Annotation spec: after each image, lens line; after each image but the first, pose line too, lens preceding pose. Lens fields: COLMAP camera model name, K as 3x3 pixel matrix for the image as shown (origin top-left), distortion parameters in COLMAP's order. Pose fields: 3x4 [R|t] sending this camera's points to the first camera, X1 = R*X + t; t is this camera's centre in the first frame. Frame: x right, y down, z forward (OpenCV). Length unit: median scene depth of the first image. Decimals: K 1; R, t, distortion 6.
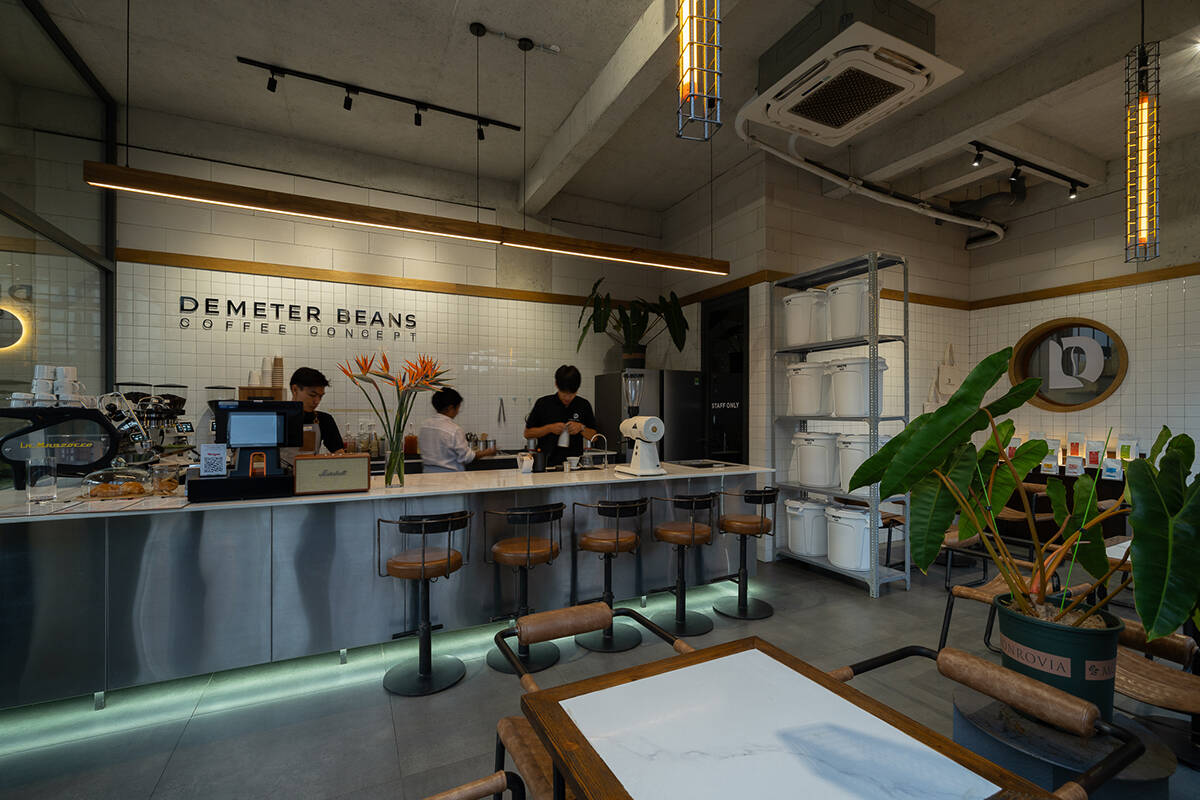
lens RADIAL K [[529.7, 0, 595.9], [0, 529.7, 398.8], [0, 0, 1]] dist [0.013399, -0.000903]
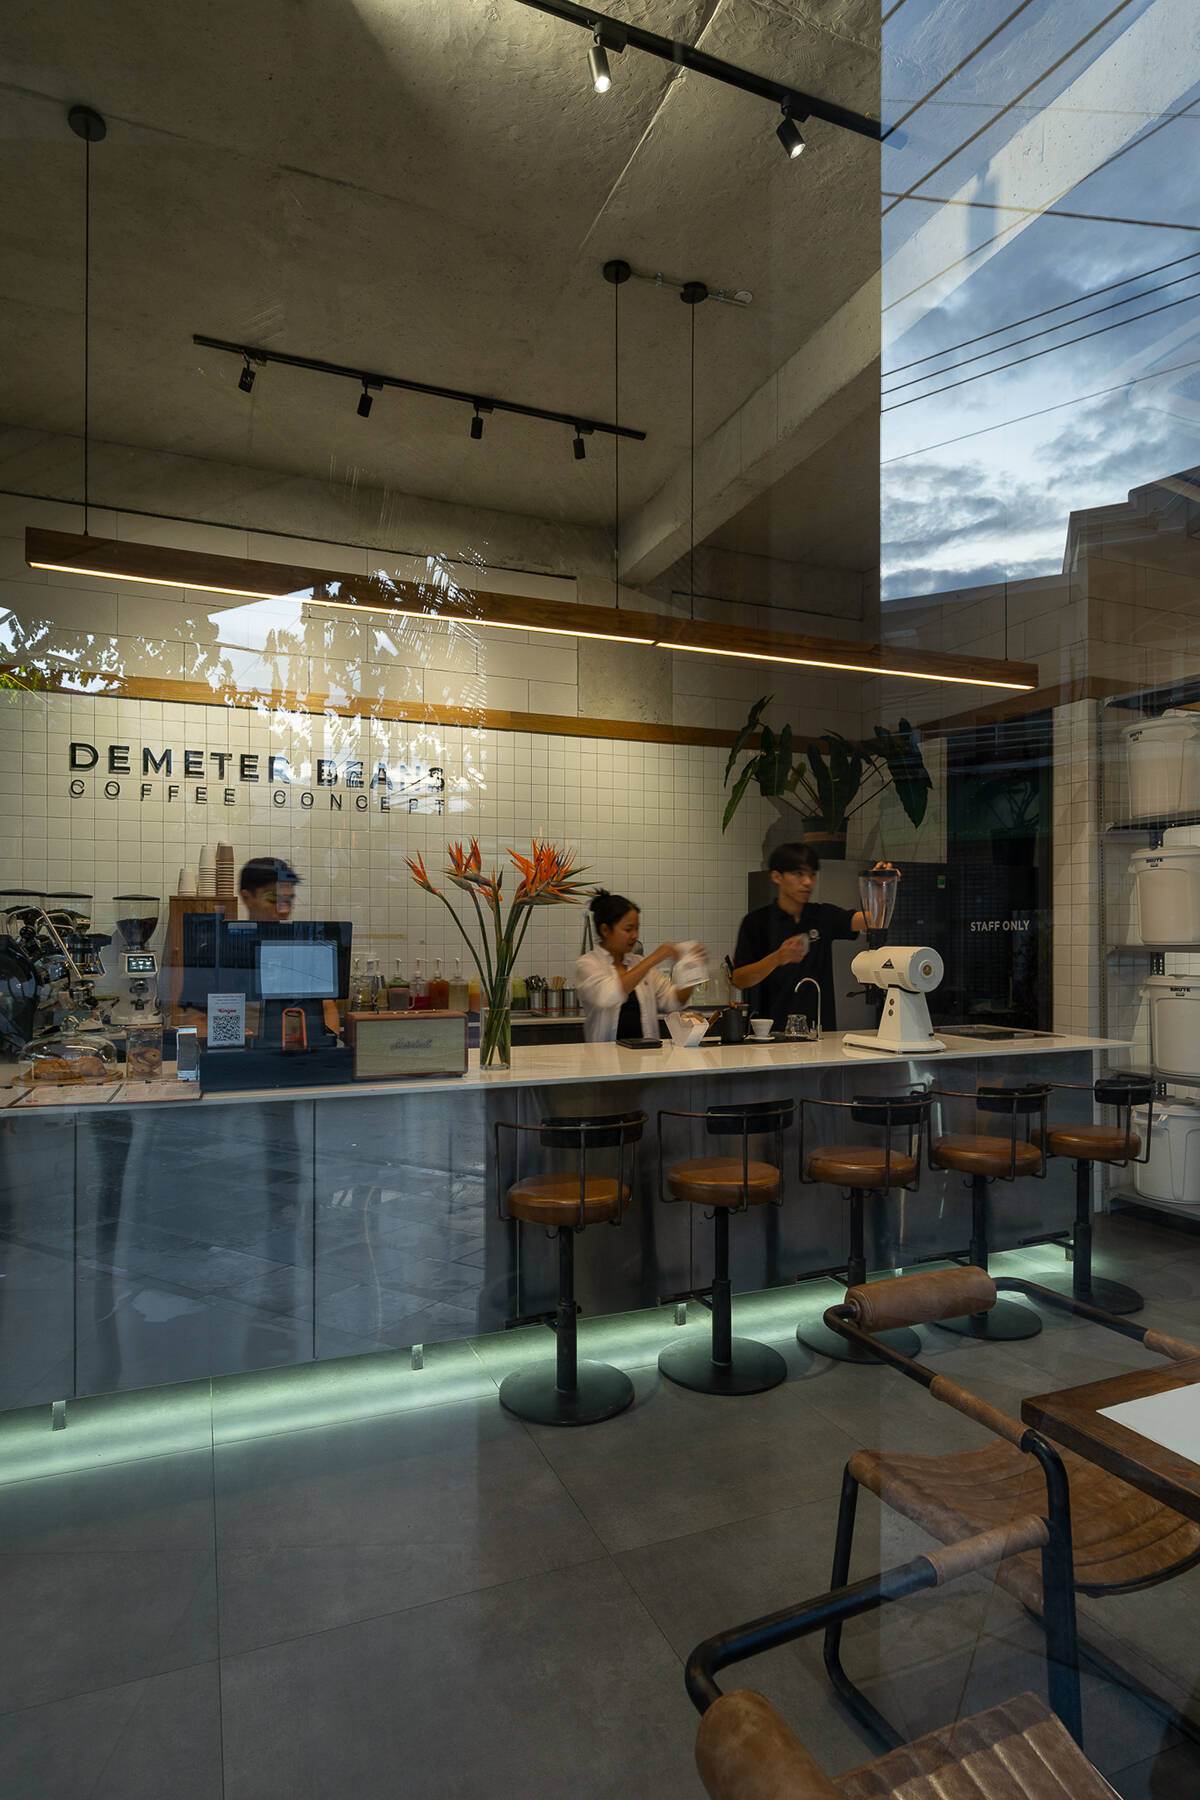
lens RADIAL K [[978.6, 0, 589.6], [0, 978.6, 913.1], [0, 0, 1]] dist [0.013356, 0.002326]
pose [[0.997992, -0.003535, -0.063237, -0.141086], [0.003533, 0.999994, -0.000139, -0.002448], [0.063237, -0.000085, 0.997999, -0.043844]]
